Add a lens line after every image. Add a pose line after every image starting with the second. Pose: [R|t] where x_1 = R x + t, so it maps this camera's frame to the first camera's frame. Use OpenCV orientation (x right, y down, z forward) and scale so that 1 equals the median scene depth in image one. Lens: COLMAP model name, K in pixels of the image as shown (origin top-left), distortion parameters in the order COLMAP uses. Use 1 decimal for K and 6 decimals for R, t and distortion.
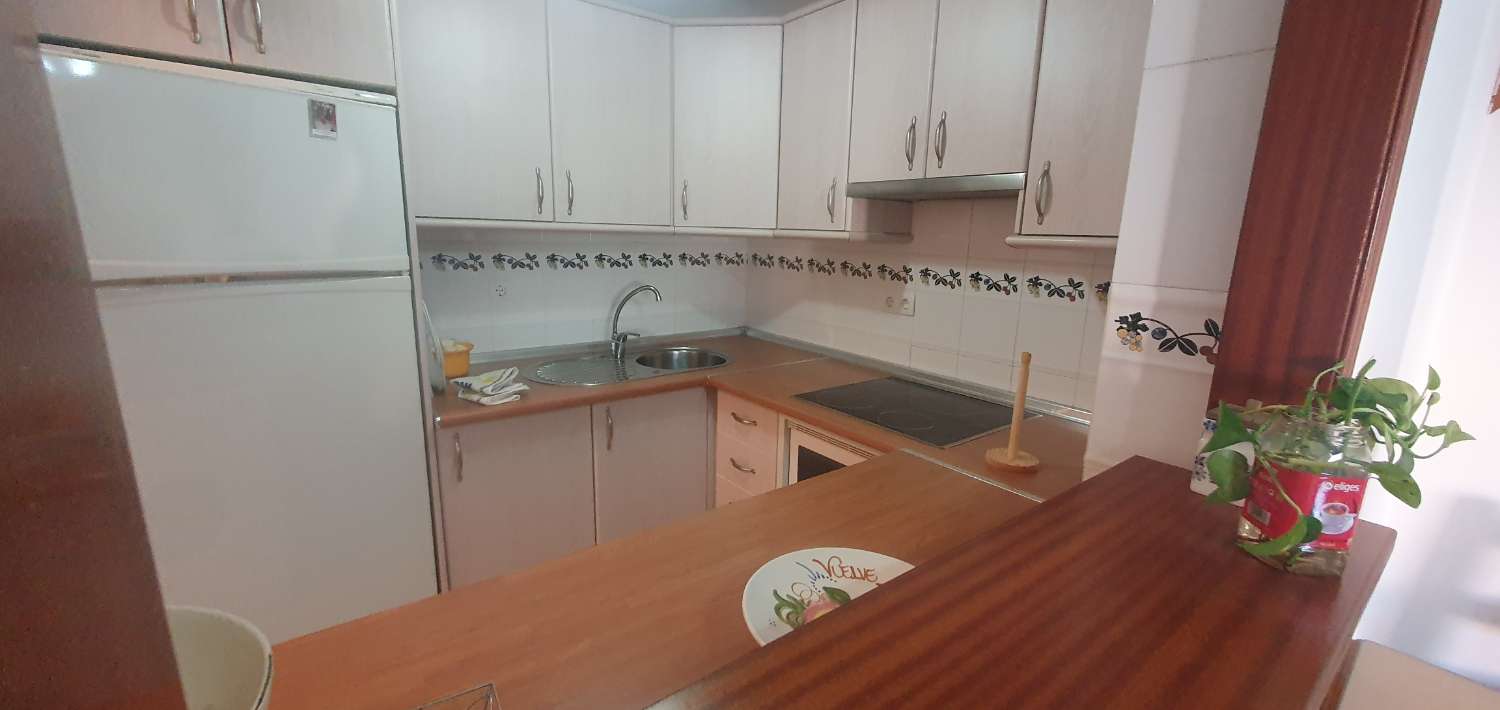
lens RADIAL K [[594.1, 0, 757.1], [0, 594.1, 353.9], [0, 0, 1]] dist [-0.000427, 0.000120]
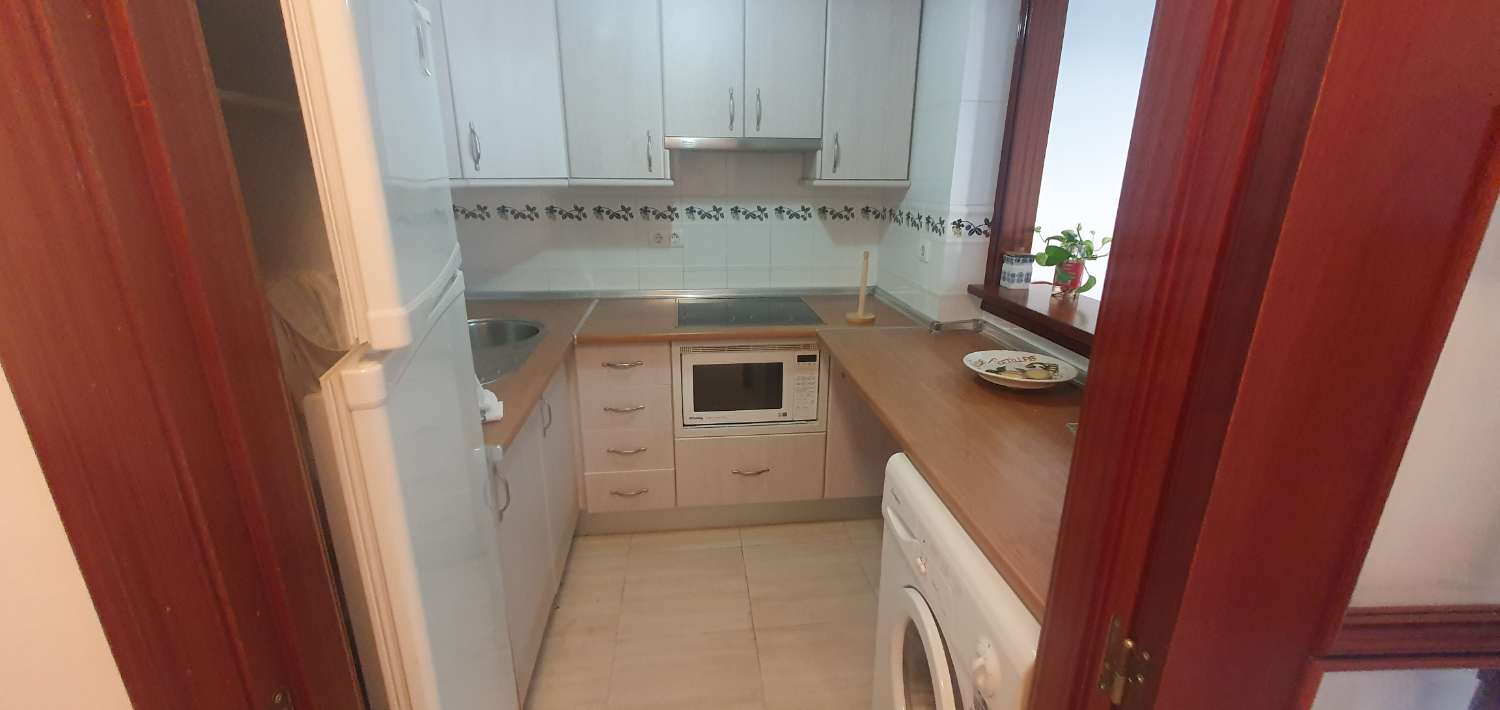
lens RADIAL K [[594.1, 0, 757.1], [0, 594.1, 353.9], [0, 0, 1]] dist [-0.000427, 0.000120]
pose [[0.516726, -0.275520, 0.810606, -0.832395], [0.180231, 0.960593, 0.211610, -0.097467], [-0.836965, 0.036752, 0.546021, 0.245601]]
